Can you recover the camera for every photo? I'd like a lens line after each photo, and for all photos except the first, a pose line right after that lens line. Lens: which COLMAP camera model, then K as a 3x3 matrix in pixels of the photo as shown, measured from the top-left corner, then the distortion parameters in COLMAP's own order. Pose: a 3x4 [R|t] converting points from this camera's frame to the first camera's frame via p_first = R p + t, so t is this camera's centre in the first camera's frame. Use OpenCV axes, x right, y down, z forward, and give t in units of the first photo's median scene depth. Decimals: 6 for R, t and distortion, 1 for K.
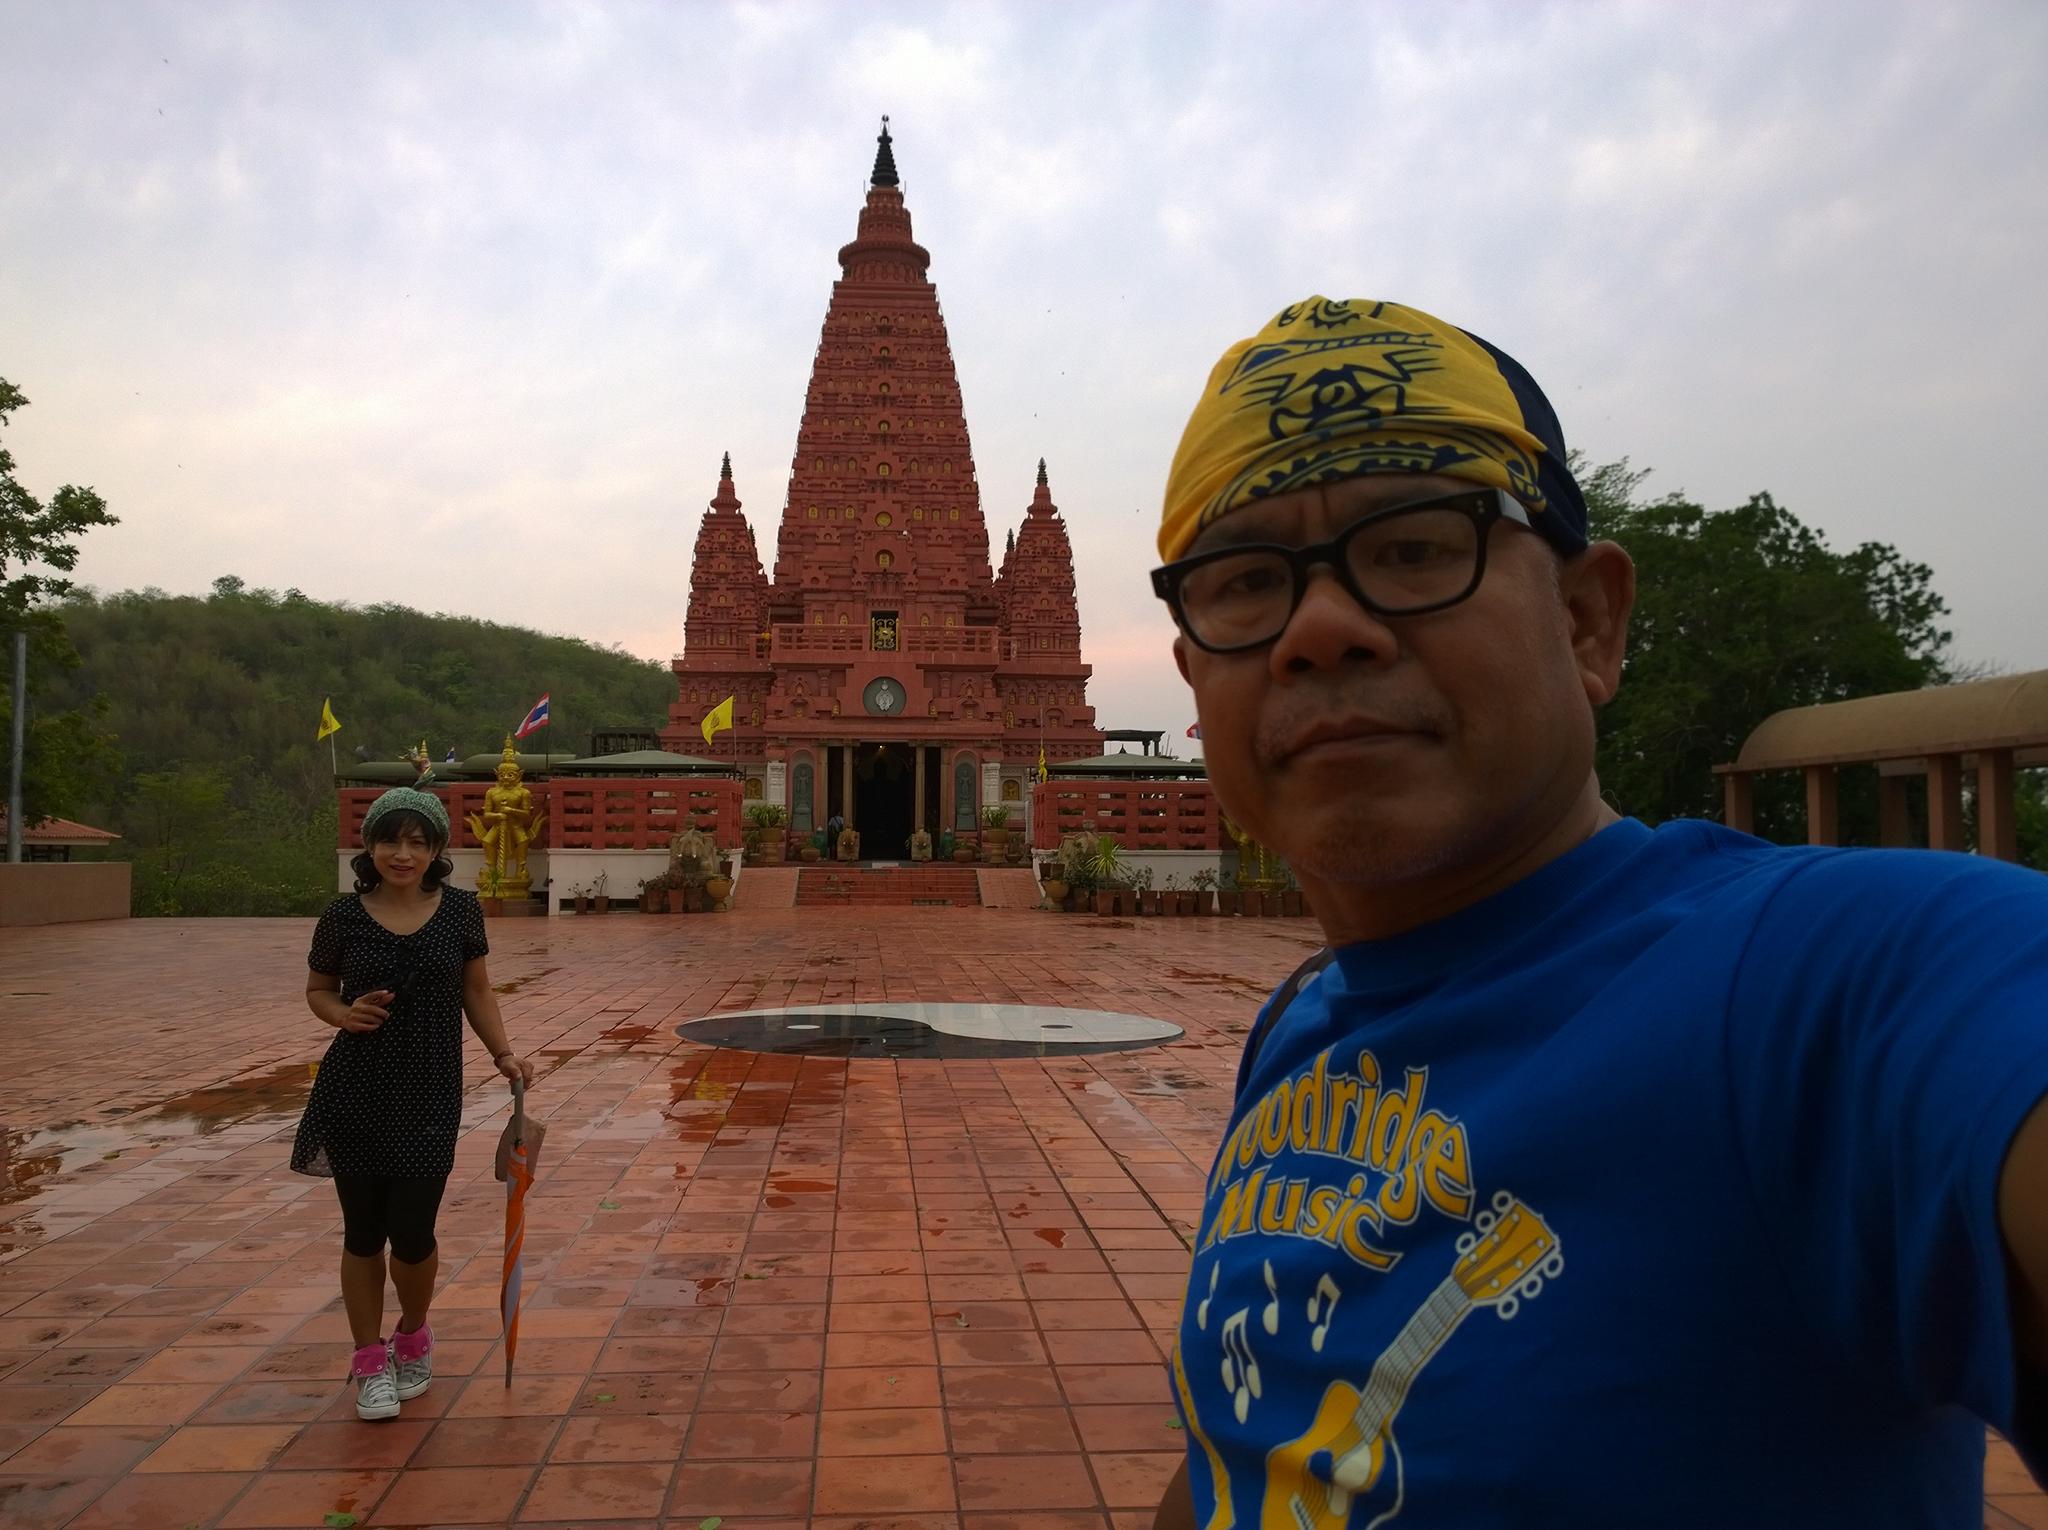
lens RADIAL K [[1690.9, 0, 962.0], [0, 1690.9, 760.8], [0, 0, 1]] dist [0.030381, 0.006347]
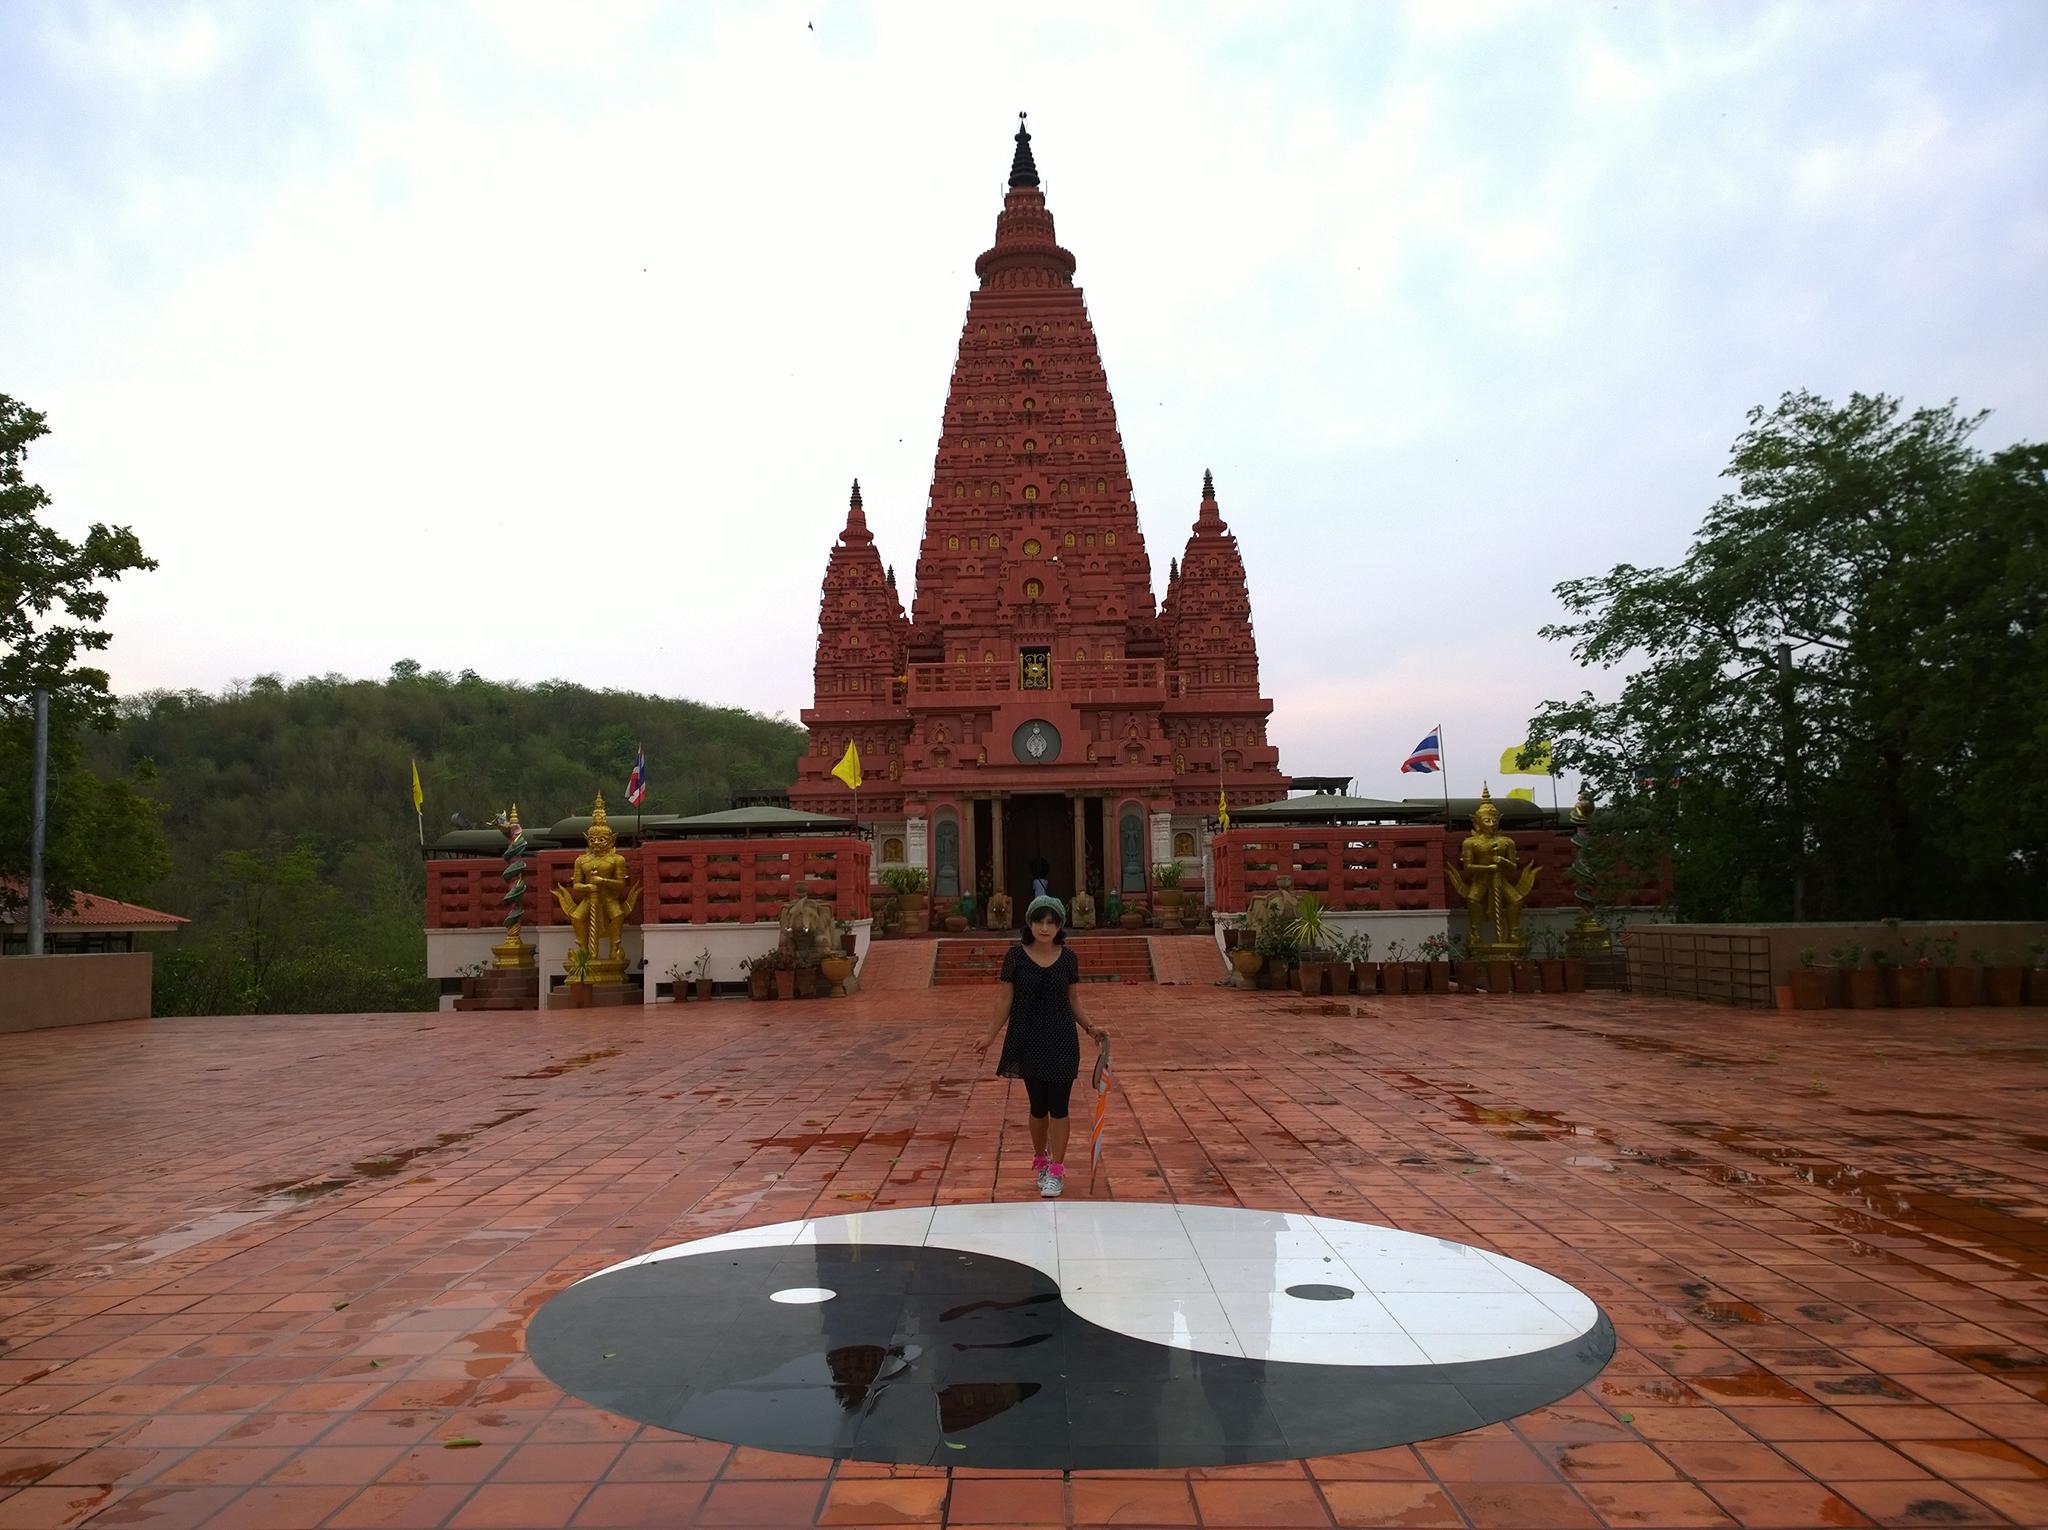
lens RADIAL K [[1690.9, 0, 962.0], [0, 1690.9, 760.8], [0, 0, 1]] dist [0.030381, 0.006347]
pose [[0.994732, -0.030515, -0.097867, 0.001468], [0.026843, 0.998893, -0.038618, 0.004722], [0.098937, 0.035788, 0.994450, 0.114318]]
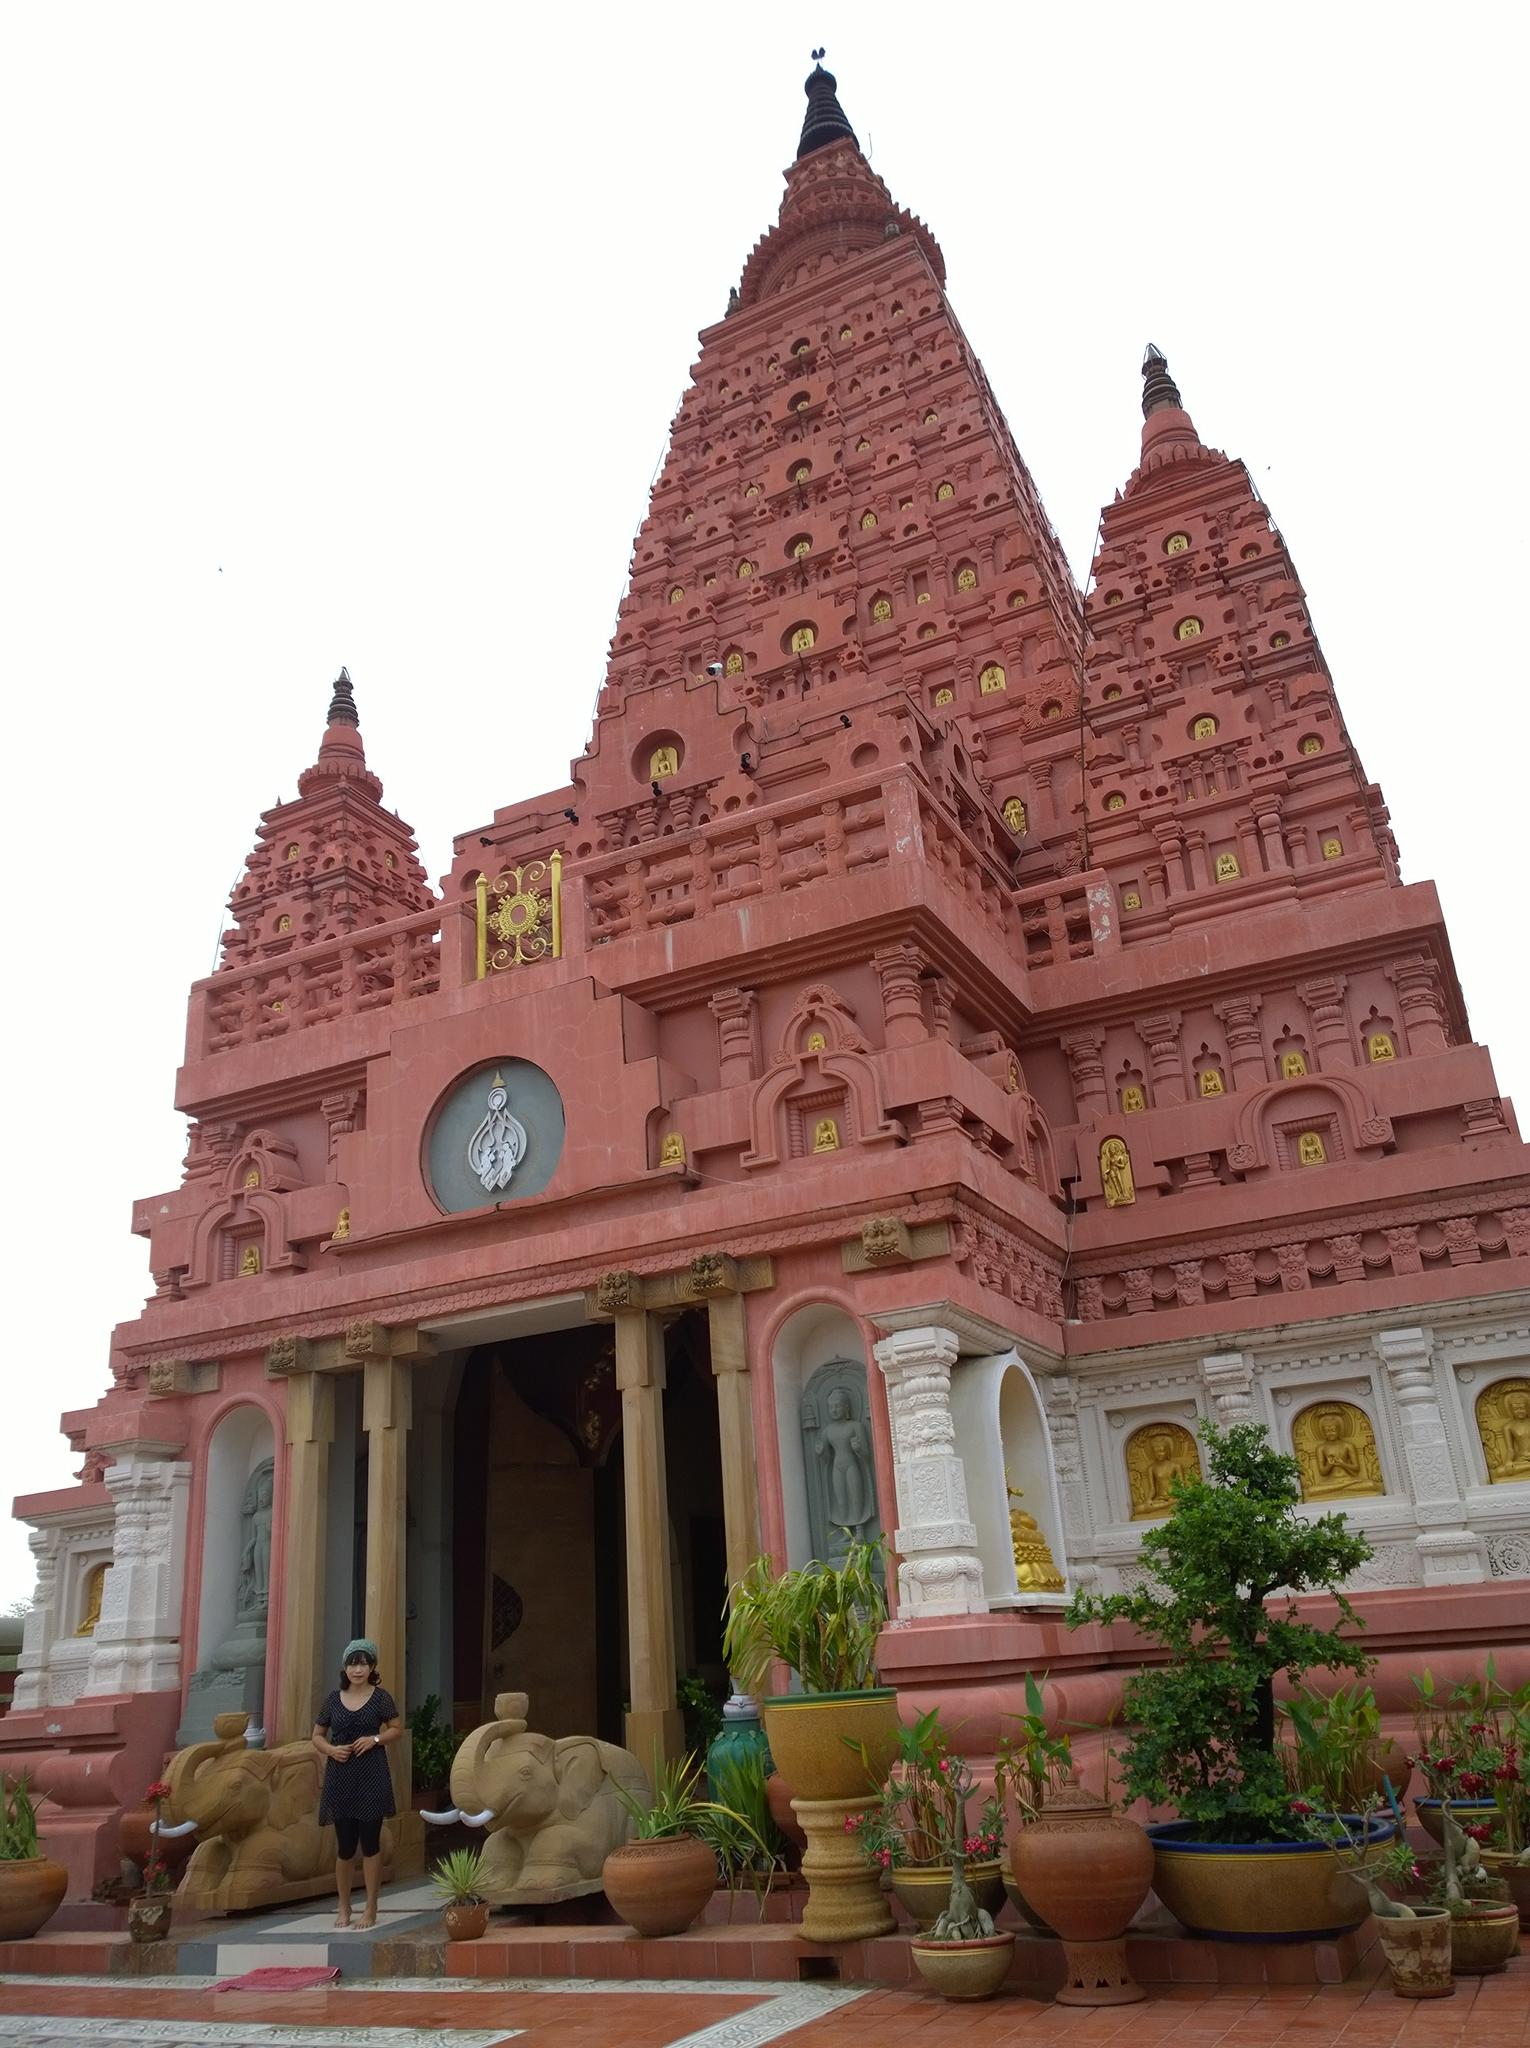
lens RADIAL K [[1635.6, 0, 764.9], [0, 1635.6, 1080.2], [0, 0, 1]] dist [0.030596, 0.000267]
pose [[0.869060, -0.227120, -0.439489, 0.090612], [0.101705, 0.951434, -0.290569, 0.026408], [0.484139, 0.207824, 0.849952, 0.770537]]
